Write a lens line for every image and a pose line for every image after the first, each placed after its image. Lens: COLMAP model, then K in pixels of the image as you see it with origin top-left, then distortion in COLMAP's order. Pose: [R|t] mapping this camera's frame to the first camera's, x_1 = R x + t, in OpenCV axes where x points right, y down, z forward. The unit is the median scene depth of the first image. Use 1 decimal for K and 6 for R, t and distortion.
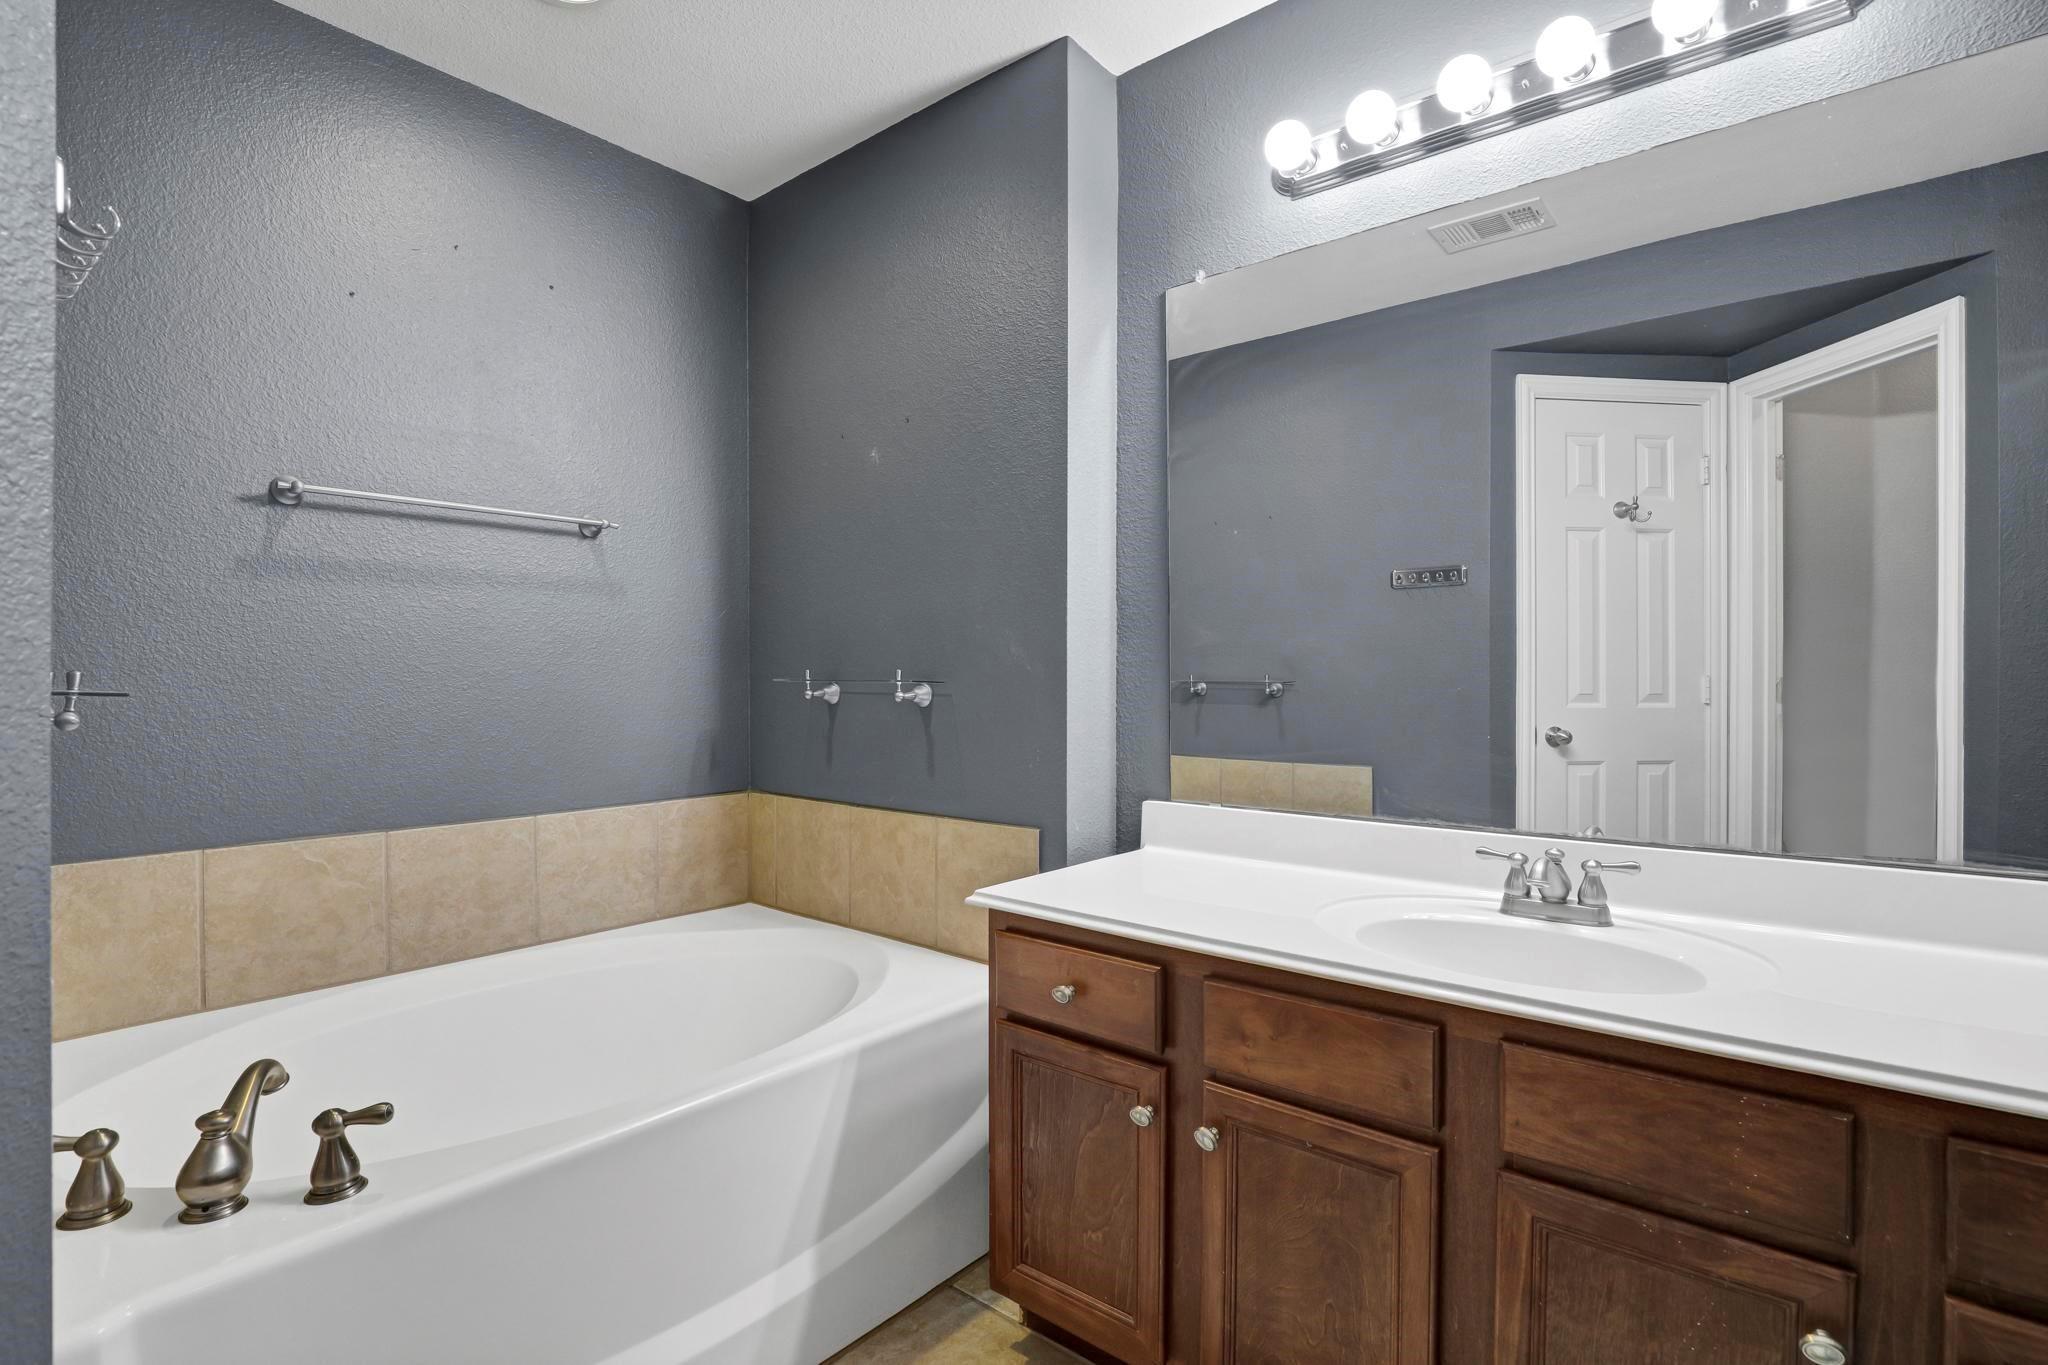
lens RADIAL K [[965.1, 0, 1025.5], [0, 965.1, 675.9], [0, 0, 1]] dist [-0.035680, 0.006411]
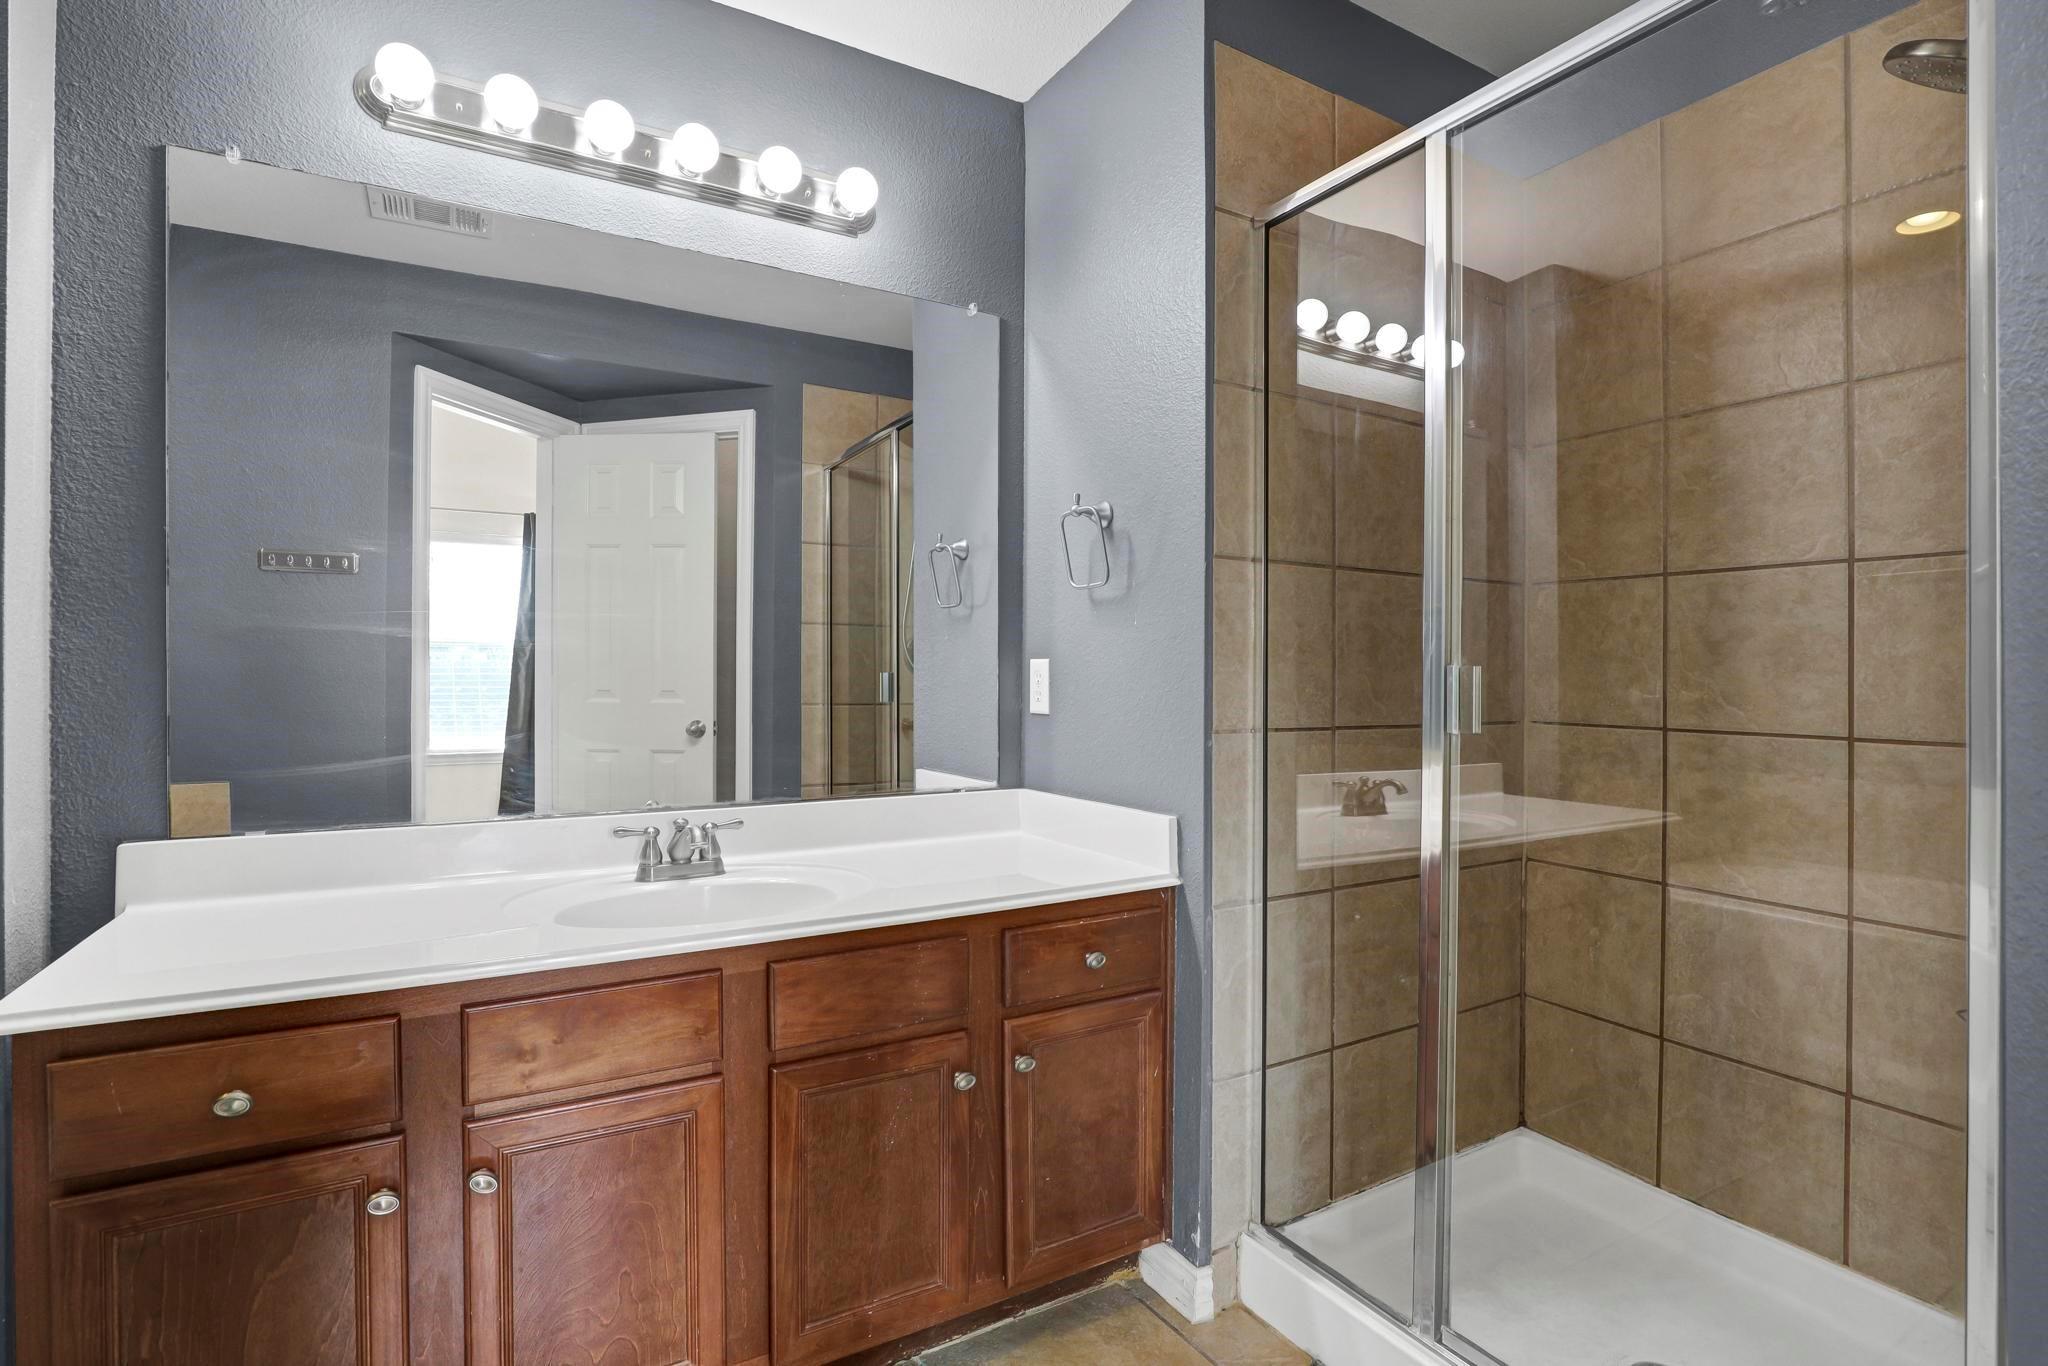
lens RADIAL K [[965.1, 0, 1025.5], [0, 965.1, 676.4], [0, 0, 1]] dist [-0.035680, 0.006411]
pose [[0.339942, 0.004991, 0.940433, -0.415449], [-0.005038, 0.999981, -0.003486, 0.006480], [-0.940433, -0.003553, 0.339961, 0.188462]]
